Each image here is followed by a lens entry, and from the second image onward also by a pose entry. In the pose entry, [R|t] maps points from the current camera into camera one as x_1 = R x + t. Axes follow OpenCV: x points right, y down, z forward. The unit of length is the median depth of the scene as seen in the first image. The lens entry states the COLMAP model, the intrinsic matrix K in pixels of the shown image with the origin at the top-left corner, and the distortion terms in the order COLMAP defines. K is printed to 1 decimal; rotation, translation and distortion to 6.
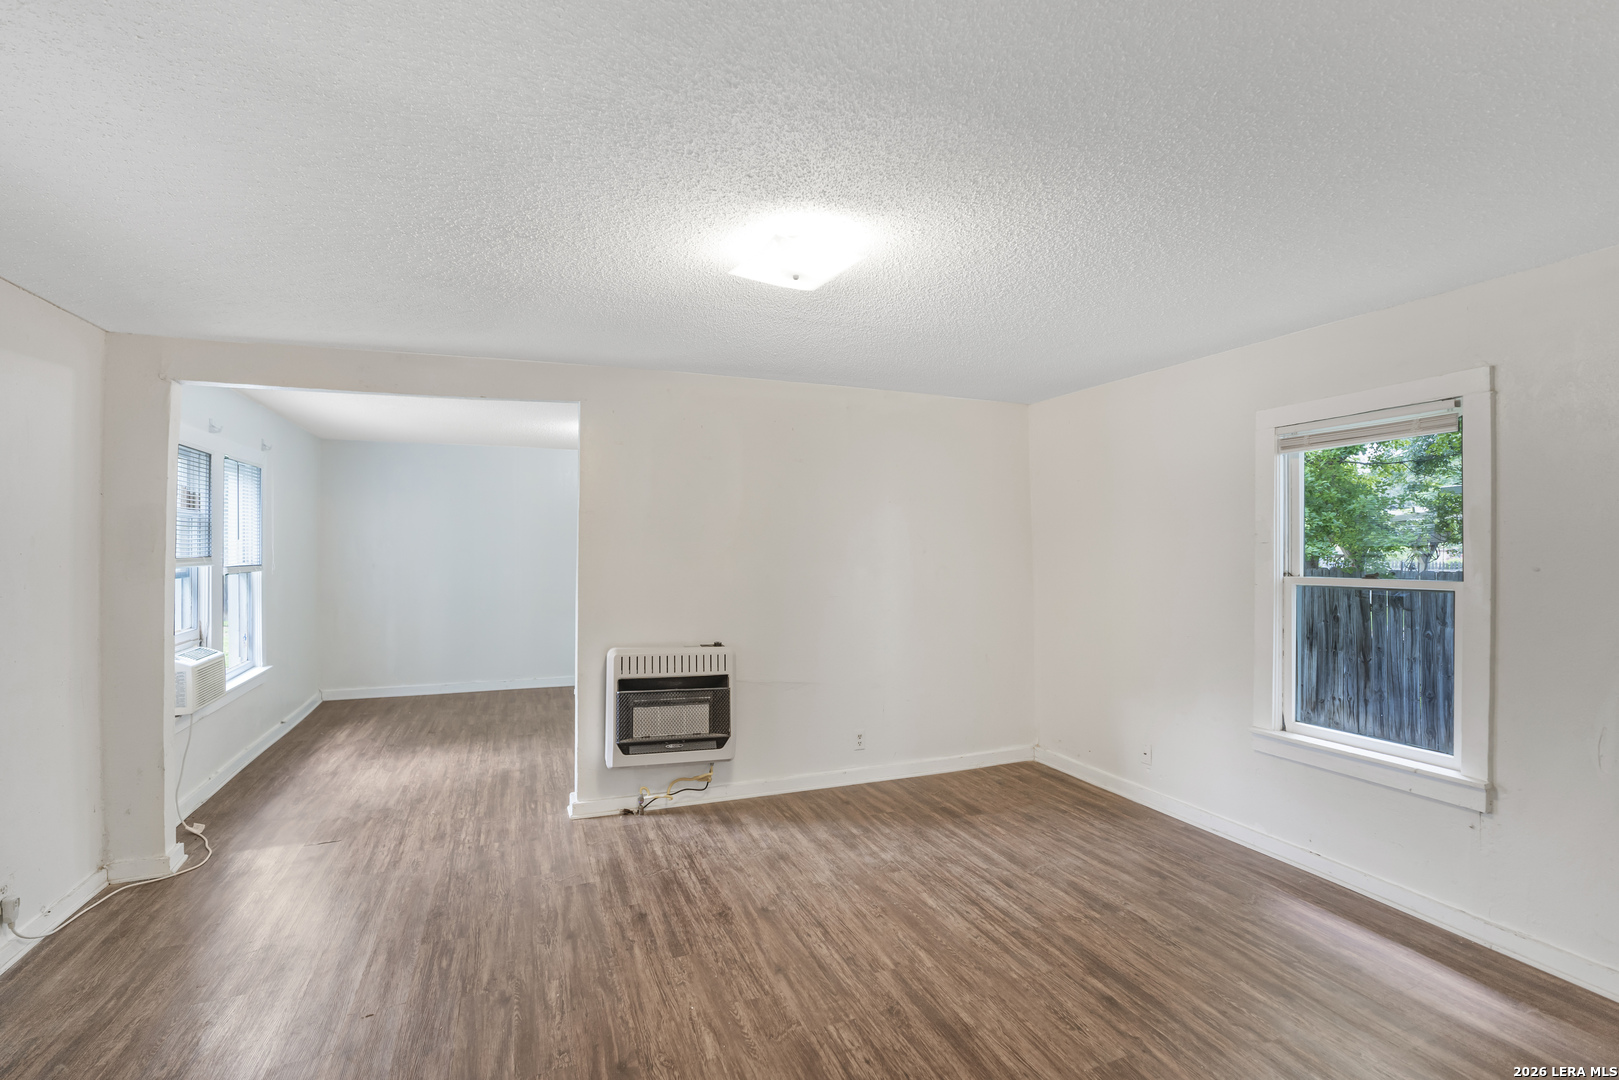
lens RADIAL K [[735.5, 0, 820.5], [0, 735.5, 543.4], [0, 0, 1]] dist [-0.054187, 0.014511]
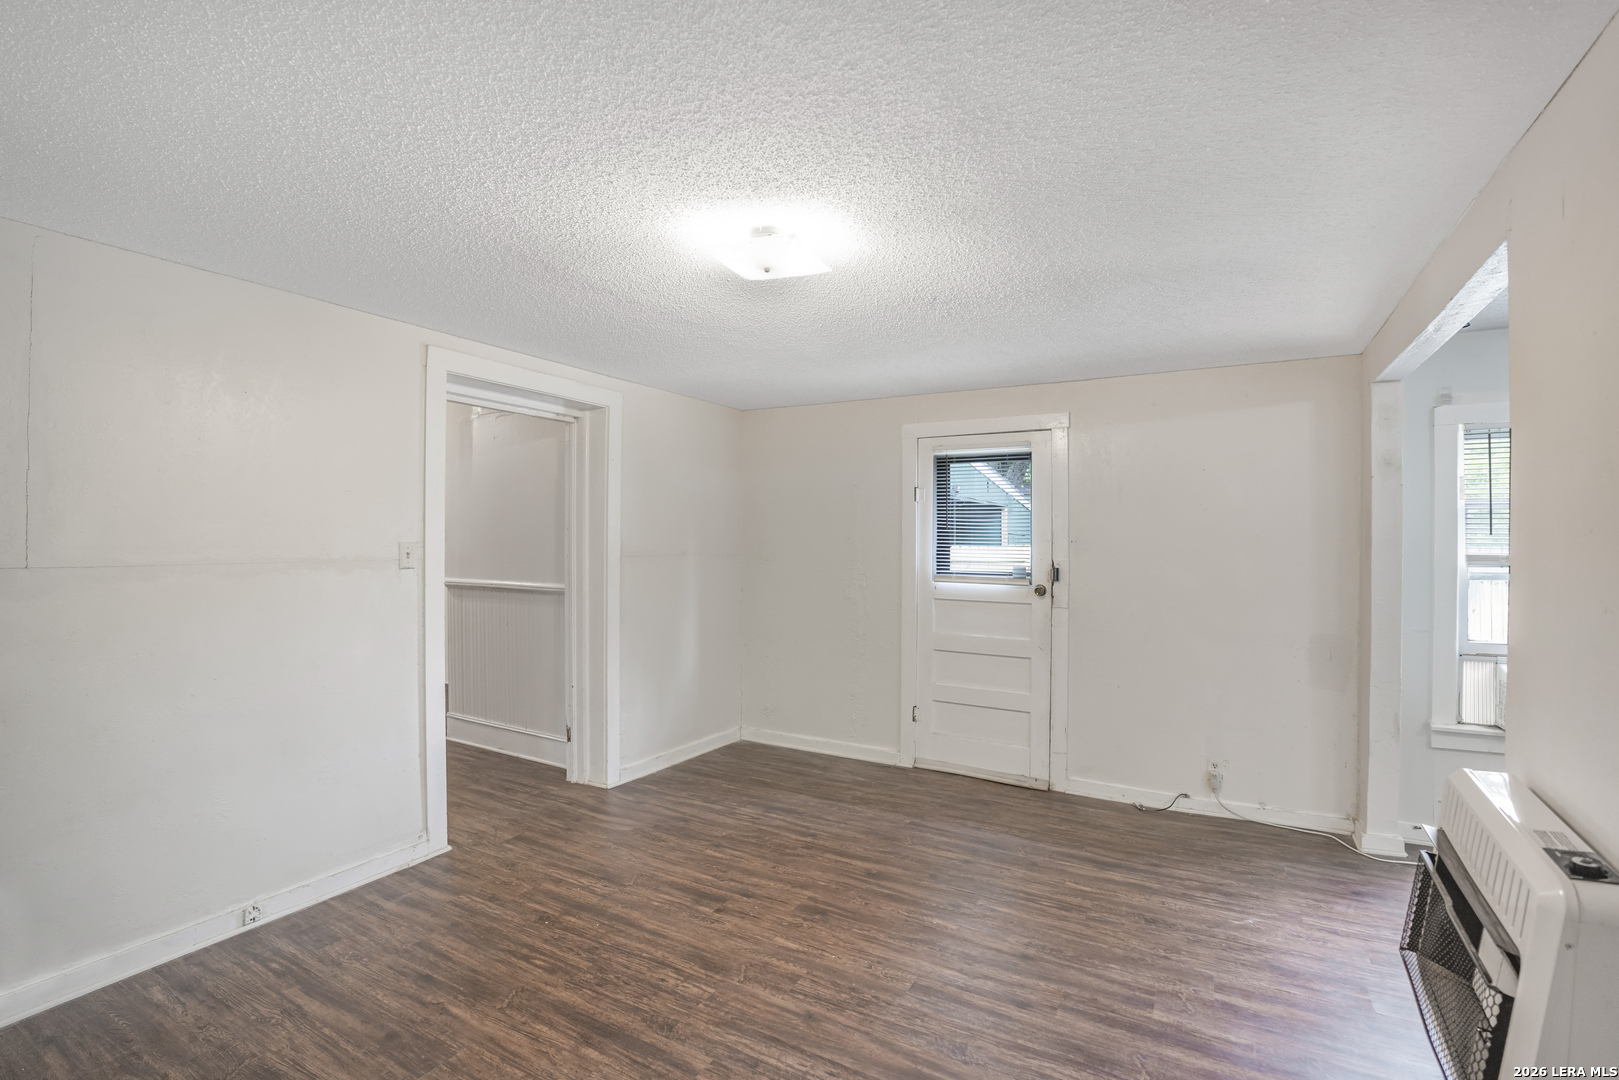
lens RADIAL K [[735.5, 0, 820.5], [0, 735.5, 543.4], [0, 0, 1]] dist [-0.054187, 0.014511]
pose [[-0.796264, 0.001583, -0.604947, 0.393130], [0.001526, 0.999999, 0.000608, 0.004994], [0.604947, -0.000439, -0.796265, 1.438542]]
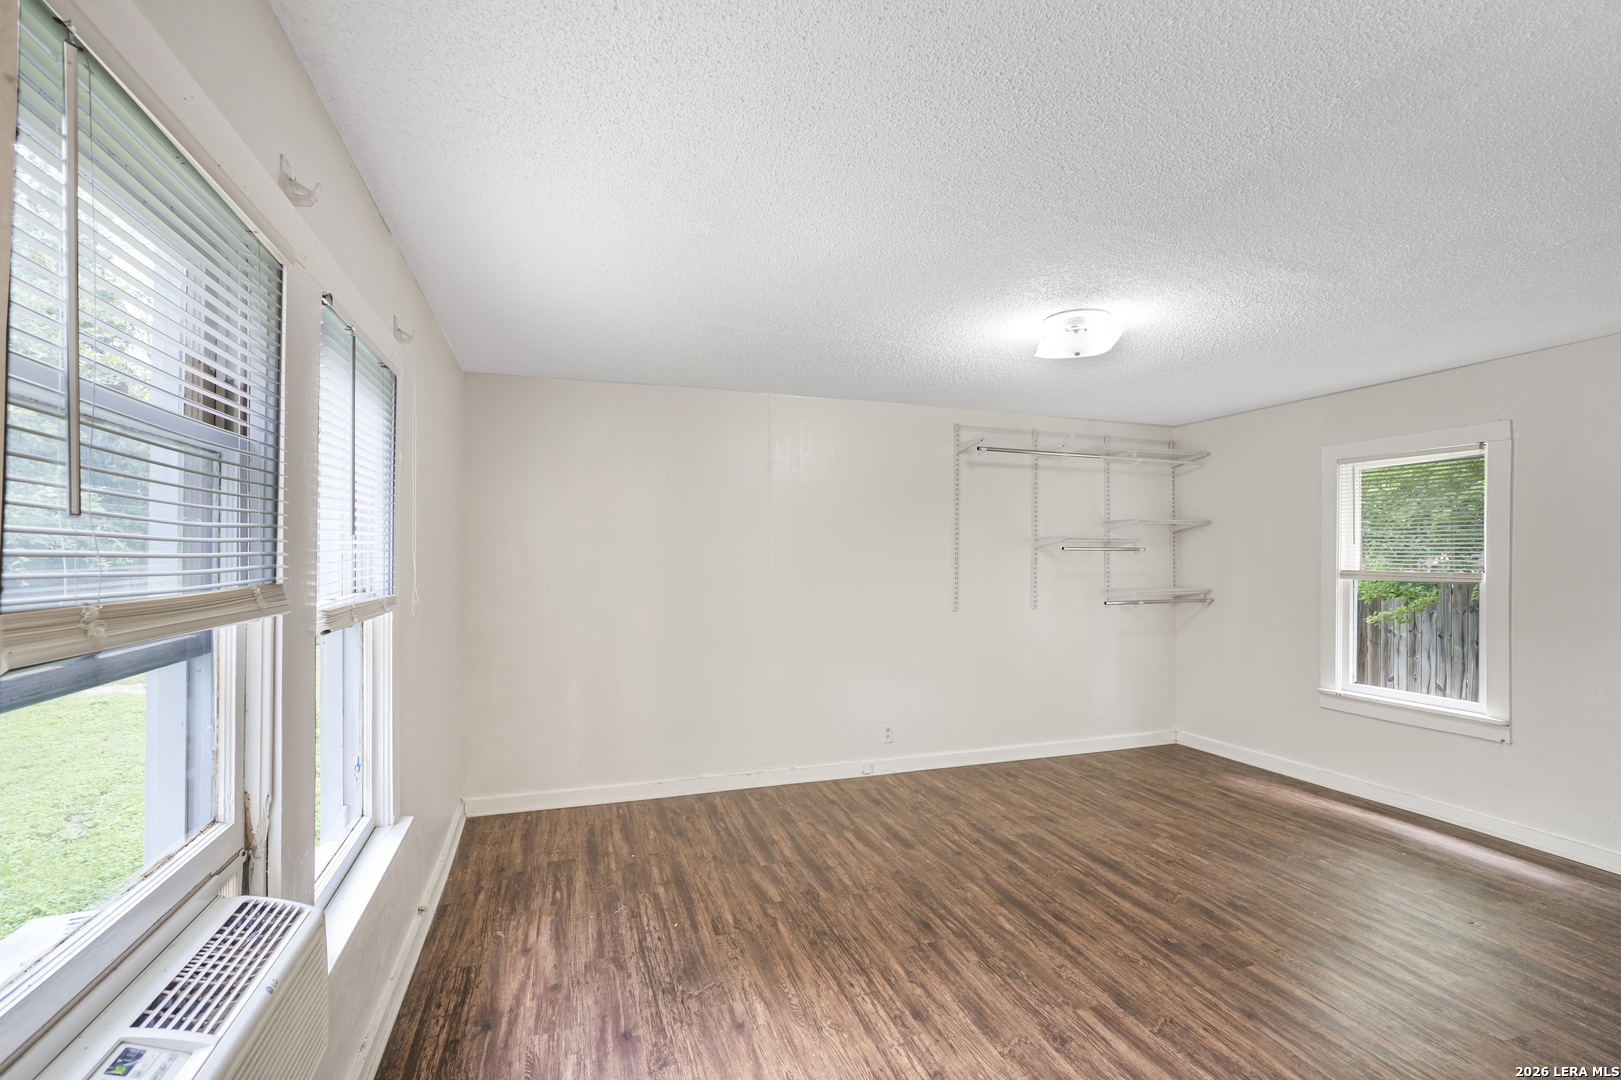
lens RADIAL K [[722.4, 0, 842.4], [0, 722.4, 543.6], [0, 0, 1]] dist [-0.024790, 0.011777]
pose [[0.999645, -0.003087, -0.026465, -0.833635], [0.002747, 0.999913, -0.012868, 0.004050], [0.026503, 0.012790, 0.999567, 0.959903]]
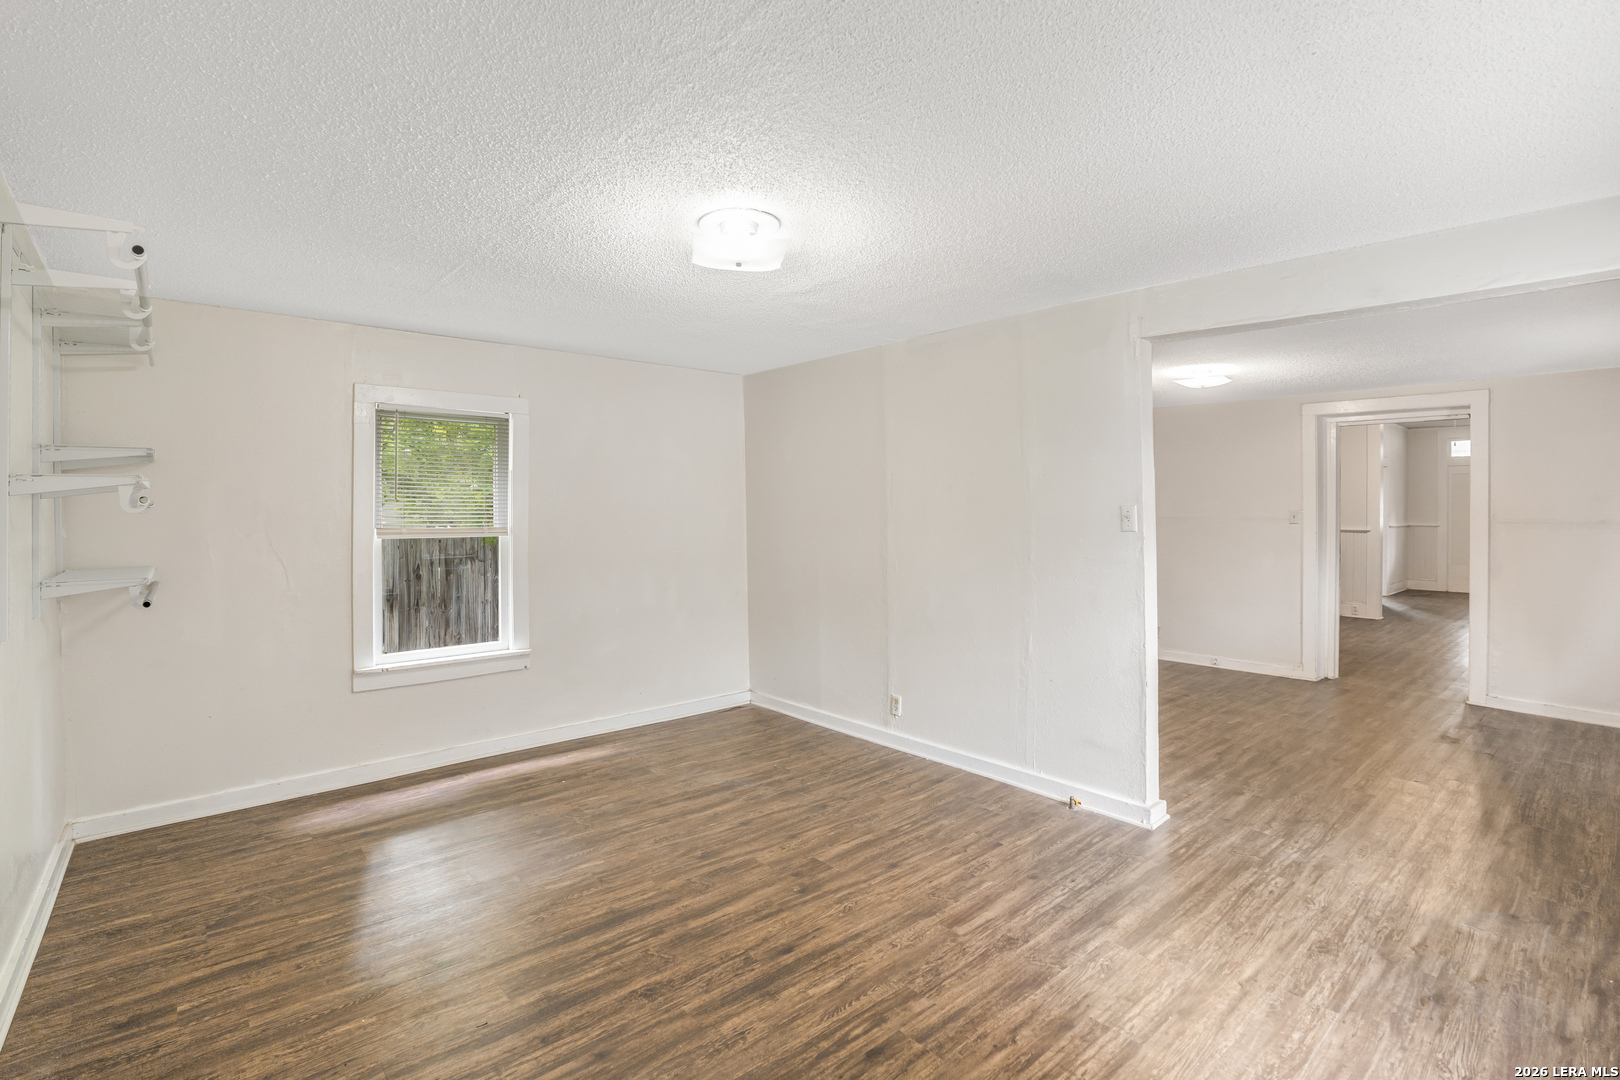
lens RADIAL K [[736.0, 0, 821.0], [0, 736.0, 543.4], [0, 0, 1]] dist [-0.054187, 0.014511]
pose [[-0.320895, -0.045417, 0.946025, -1.329127], [-0.005464, 0.998922, 0.046103, 0.009283], [-0.947099, 0.009625, -0.320798, 2.178410]]
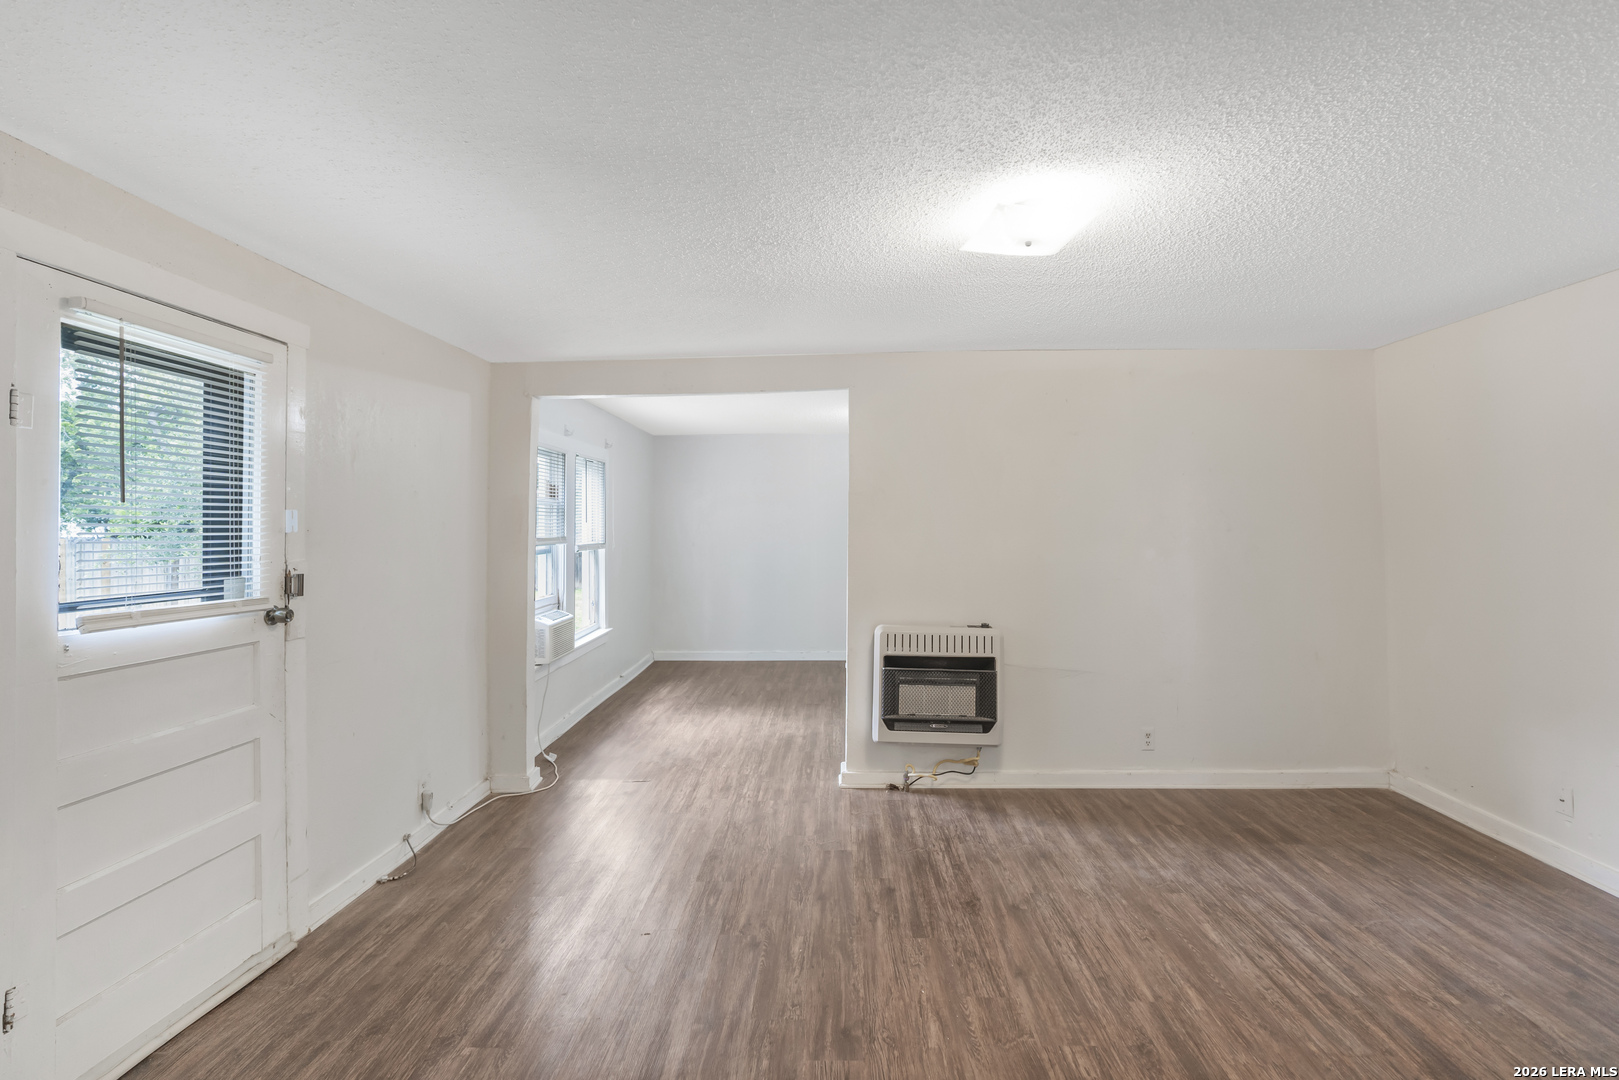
lens RADIAL K [[744.6, 0, 814.9], [0, 744.6, 508.9], [0, 0, 1]] dist [-0.037174, 0.014760]
pose [[0.913651, -0.016261, -0.406175, 0.081651], [0.008545, 0.999747, -0.020802, 0.001216], [0.406410, 0.015535, 0.913559, 0.005746]]
